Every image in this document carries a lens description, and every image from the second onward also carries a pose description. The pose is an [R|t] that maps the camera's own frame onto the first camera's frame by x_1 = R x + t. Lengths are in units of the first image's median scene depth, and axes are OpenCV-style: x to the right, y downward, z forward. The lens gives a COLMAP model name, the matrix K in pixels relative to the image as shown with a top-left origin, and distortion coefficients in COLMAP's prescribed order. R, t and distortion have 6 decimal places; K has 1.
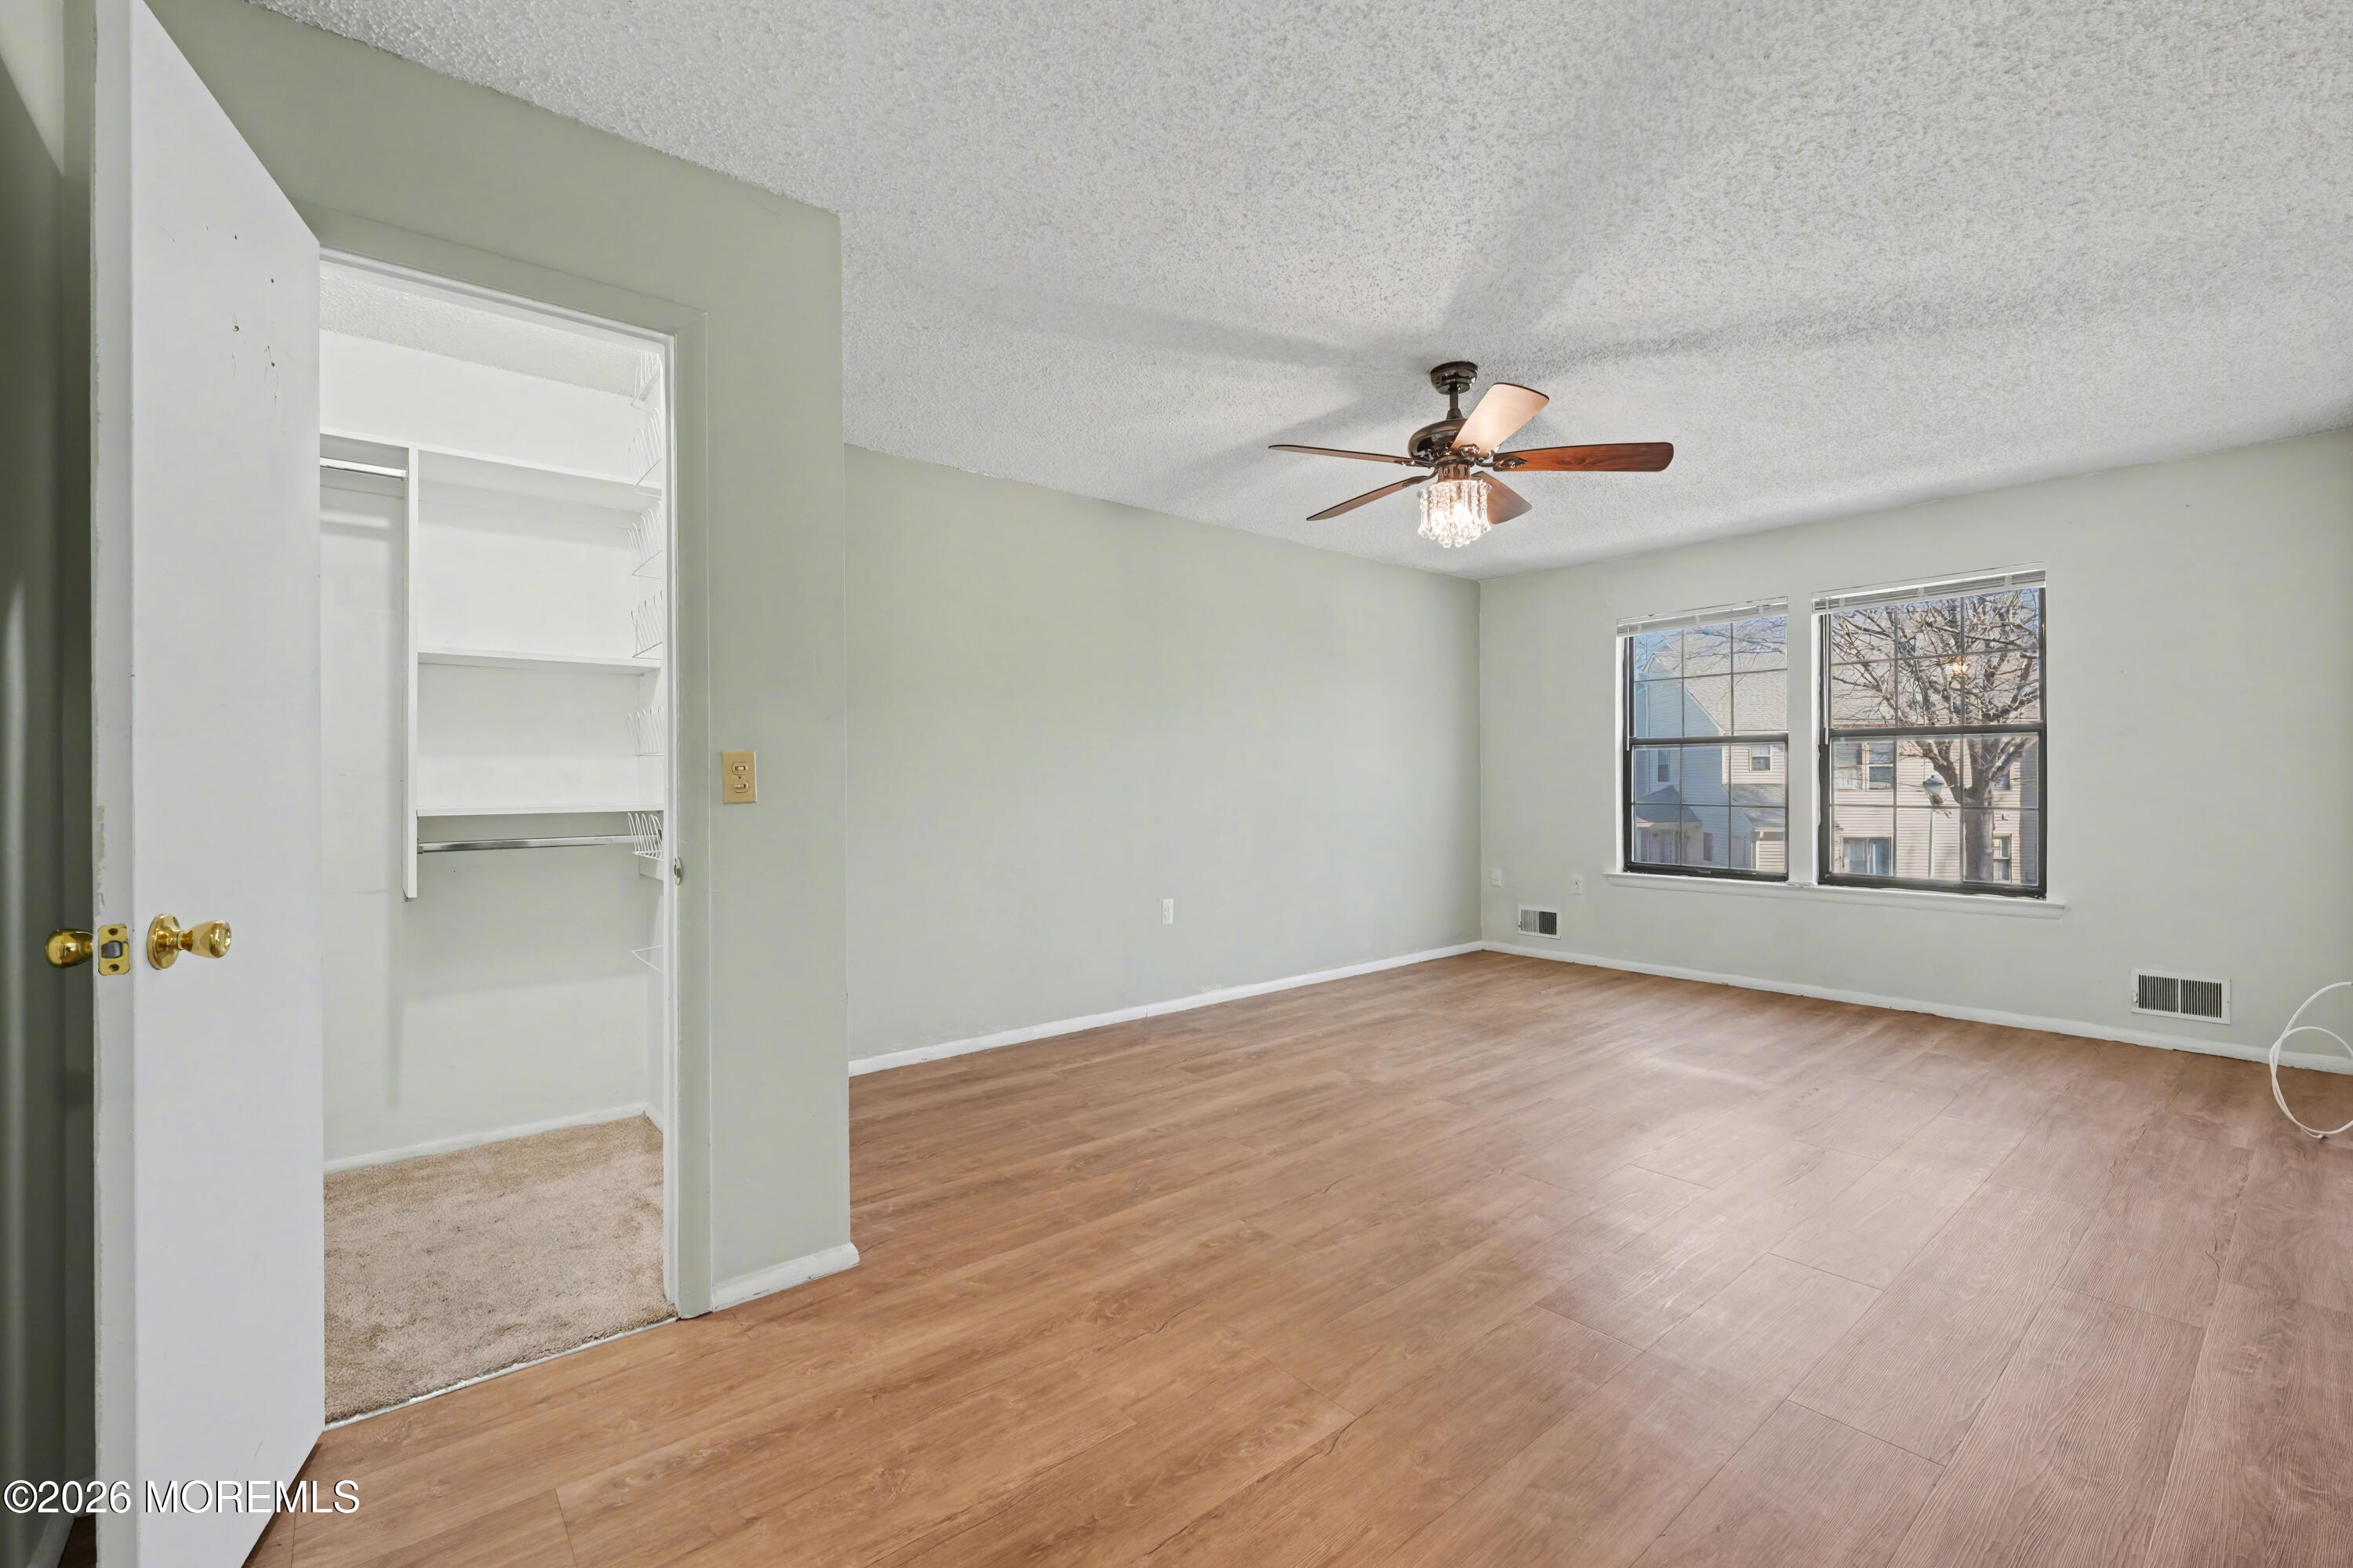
lens RADIAL K [[992.5, 0, 1160.5], [0, 992.5, 776.5], [0, 0, 1]] dist [-0.000089, 0.000182]
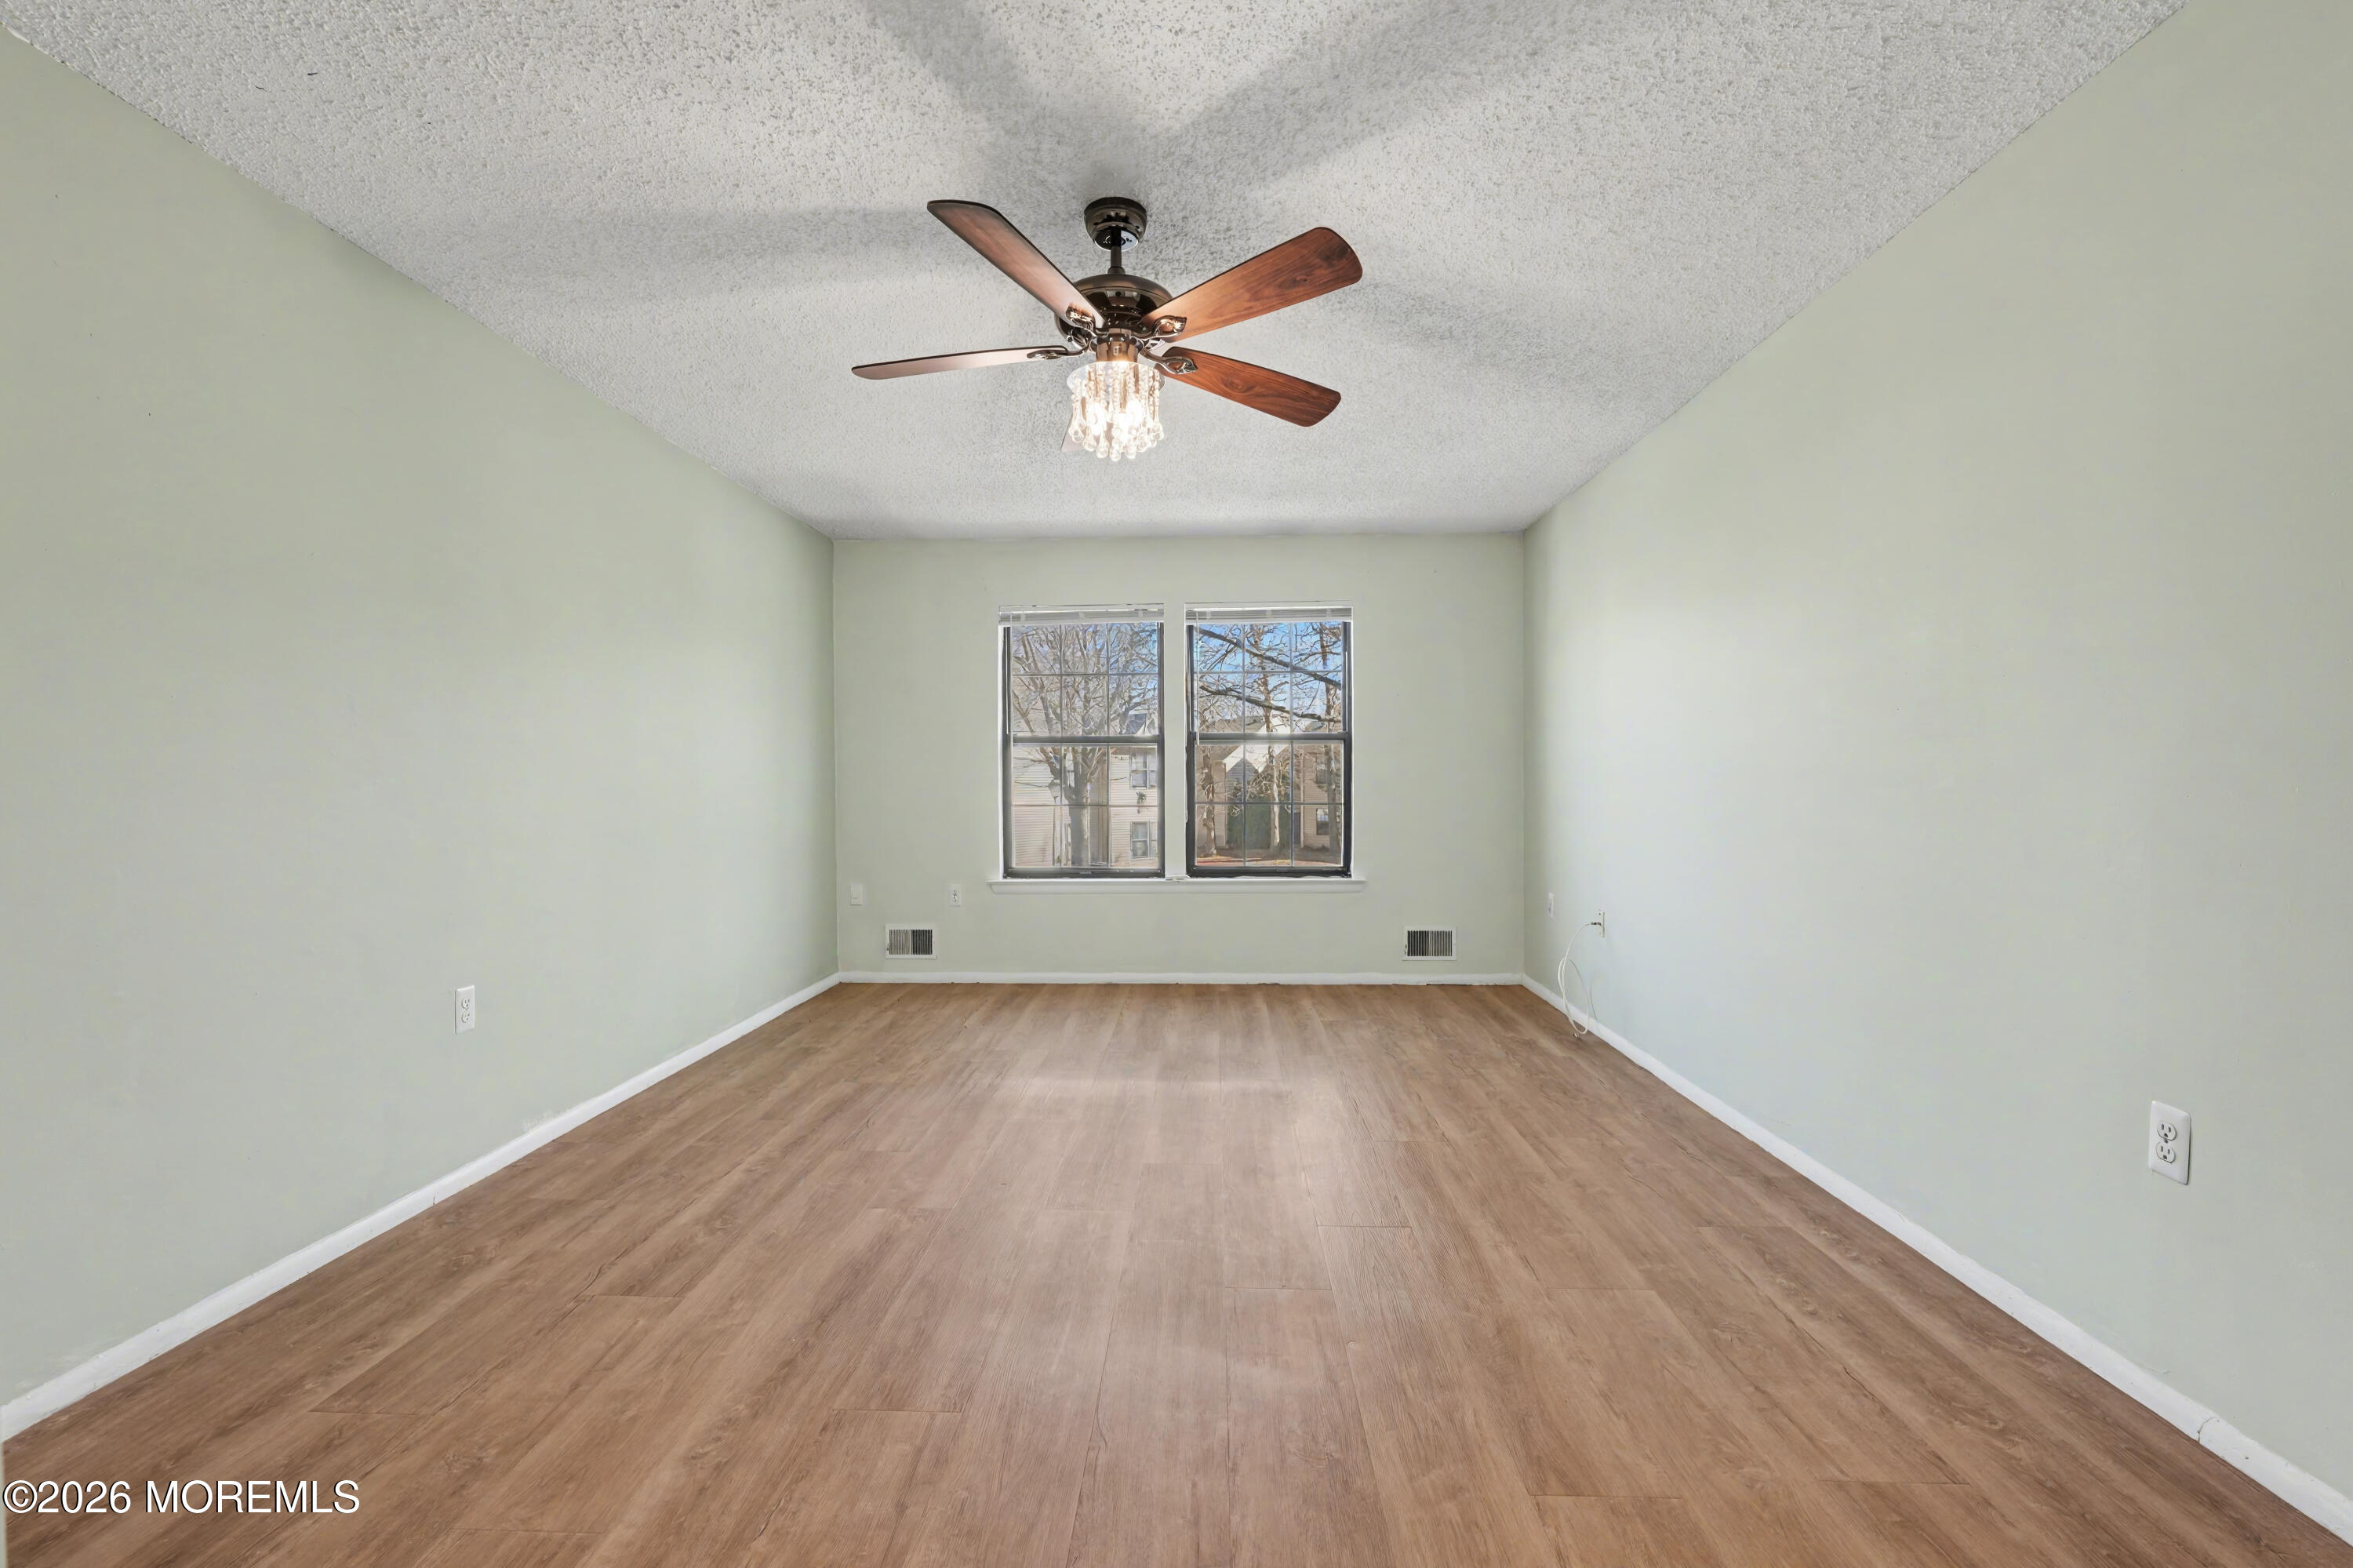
lens RADIAL K [[990.4, 0, 1177.6], [0, 990.4, 796.4], [0, 0, 1]] dist [-0.000130, 0.000059]
pose [[0.659828, -0.011020, 0.751336, -0.176887], [-0.003406, 0.999838, 0.017656, 0.003347], [-0.751409, -0.014209, 0.659684, 0.379238]]
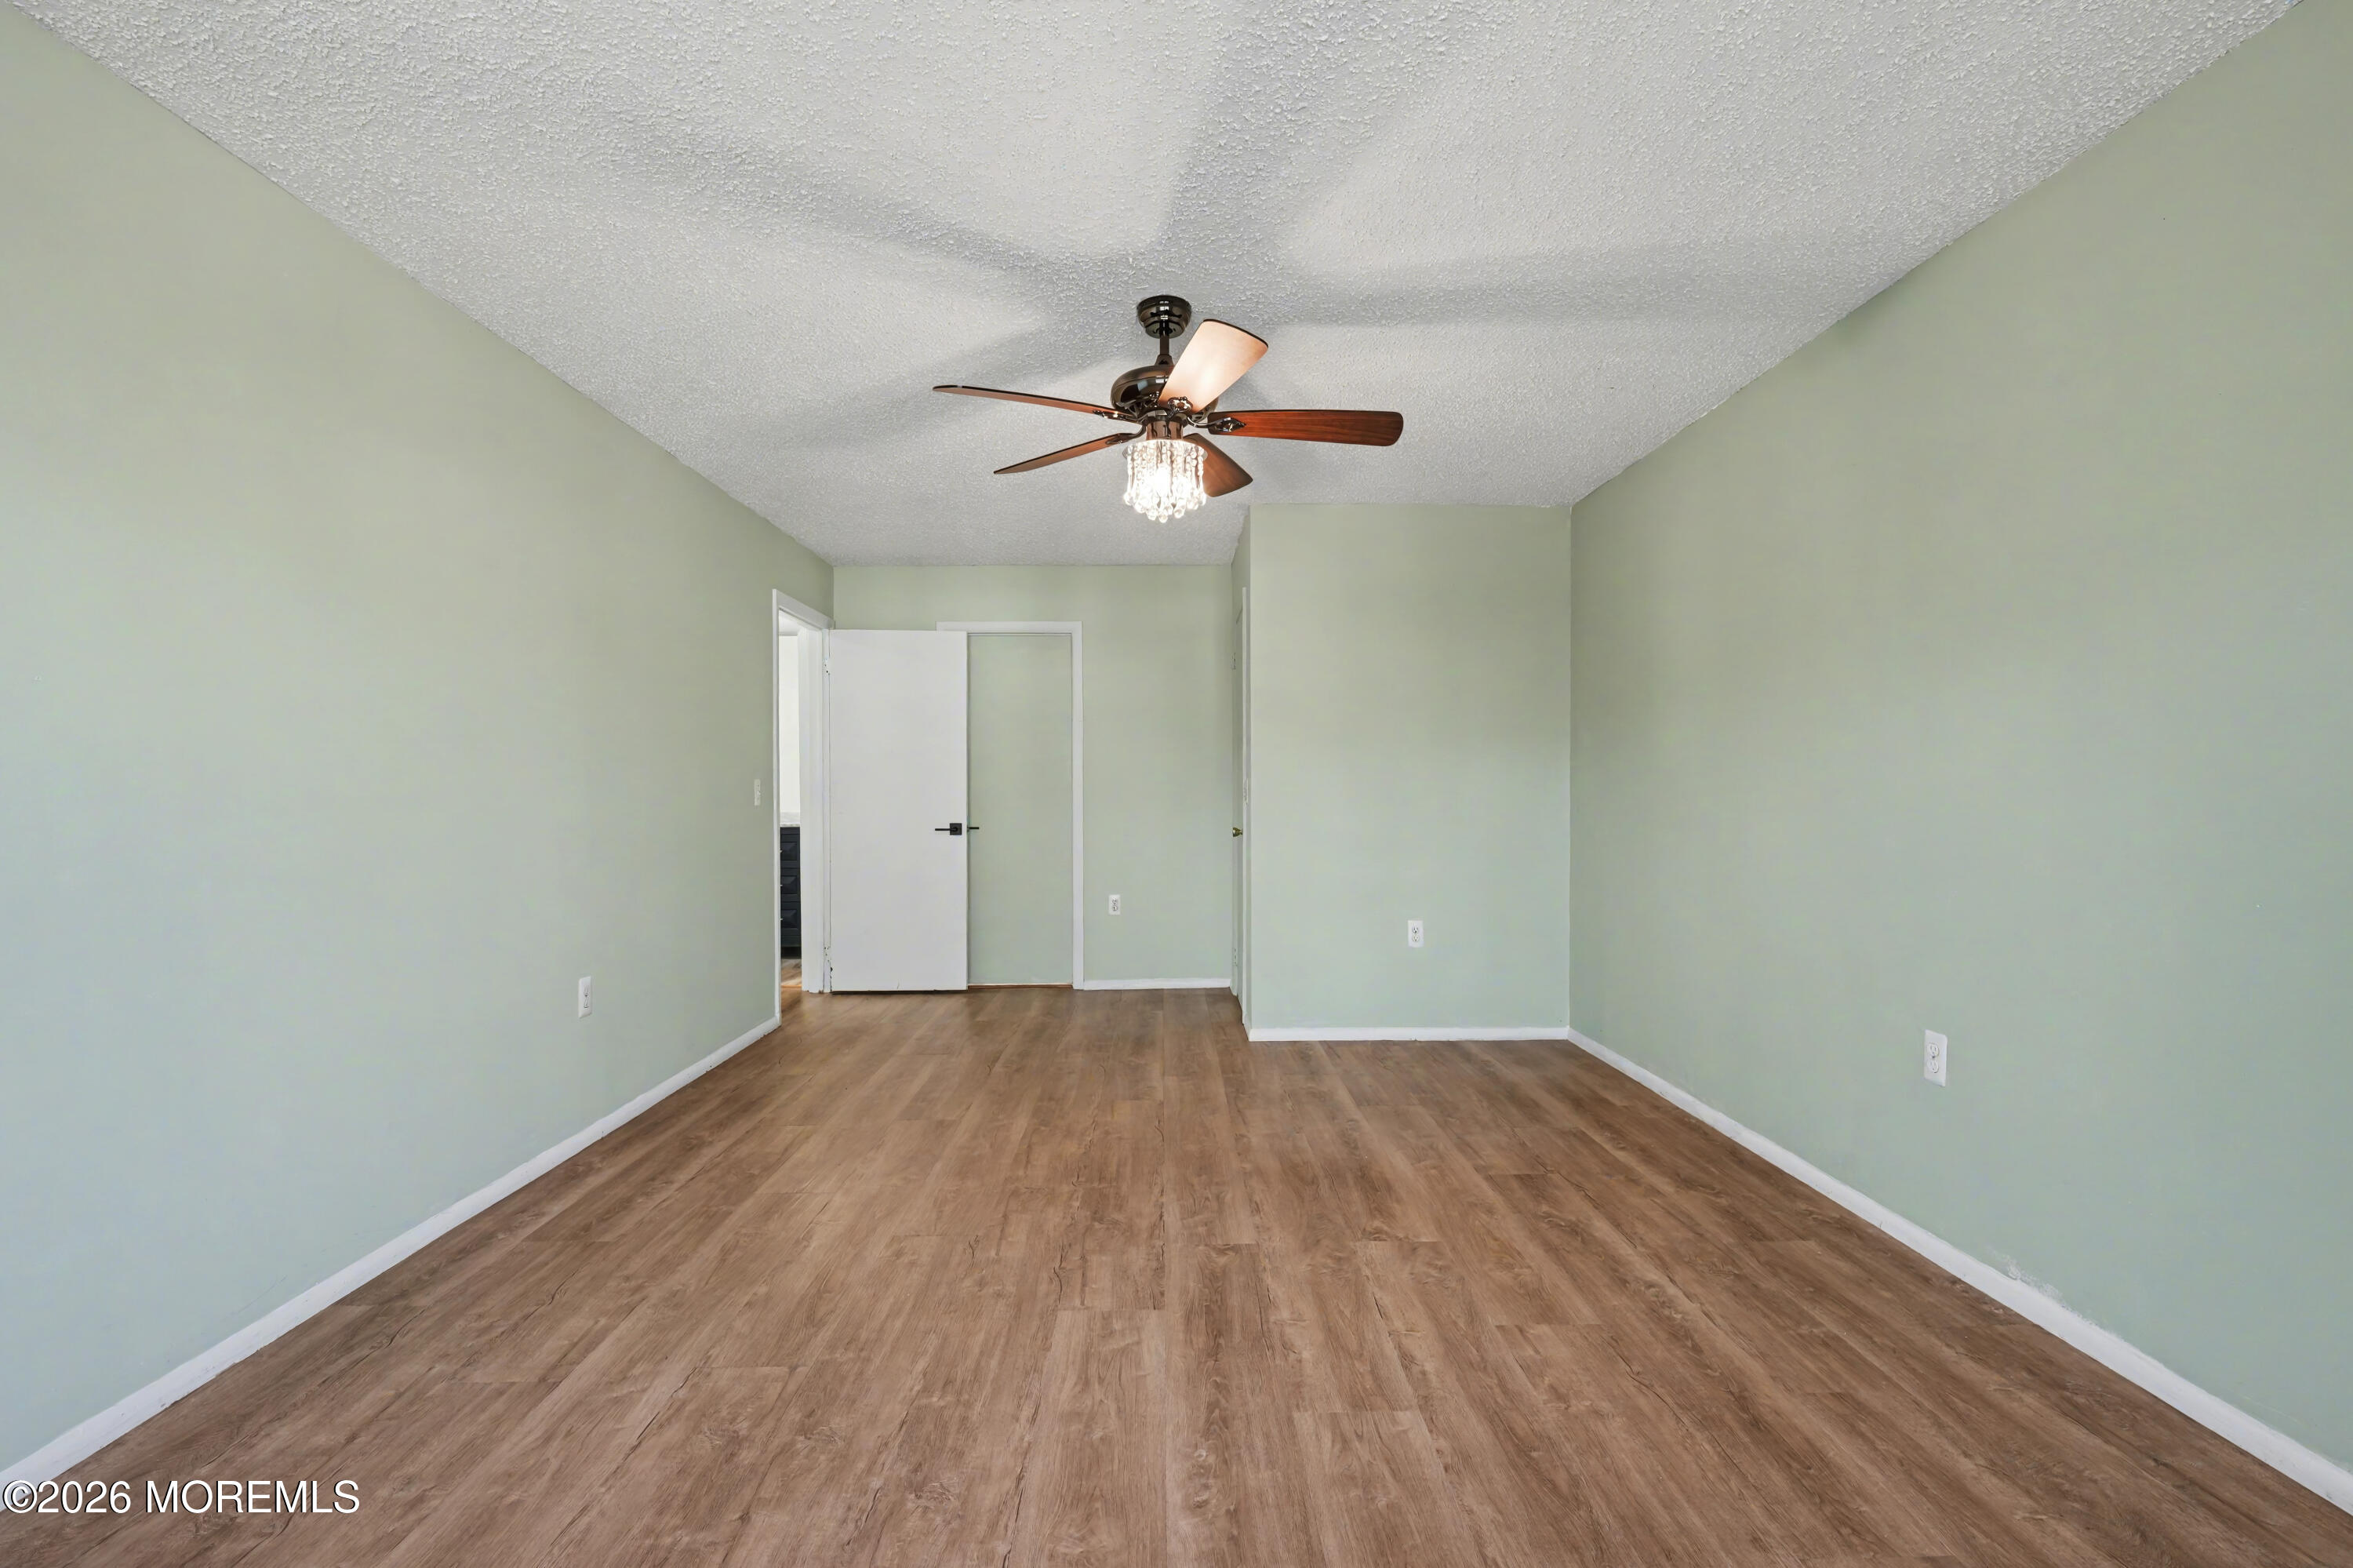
lens RADIAL K [[990.4, 0, 1177.6], [0, 990.4, 796.4], [0, 0, 1]] dist [-0.000130, 0.000059]
pose [[-0.618143, 0.012273, -0.785970, 0.749369], [0.011572, 0.999912, 0.006512, -0.002271], [0.785981, -0.005069, -0.618230, 1.200508]]
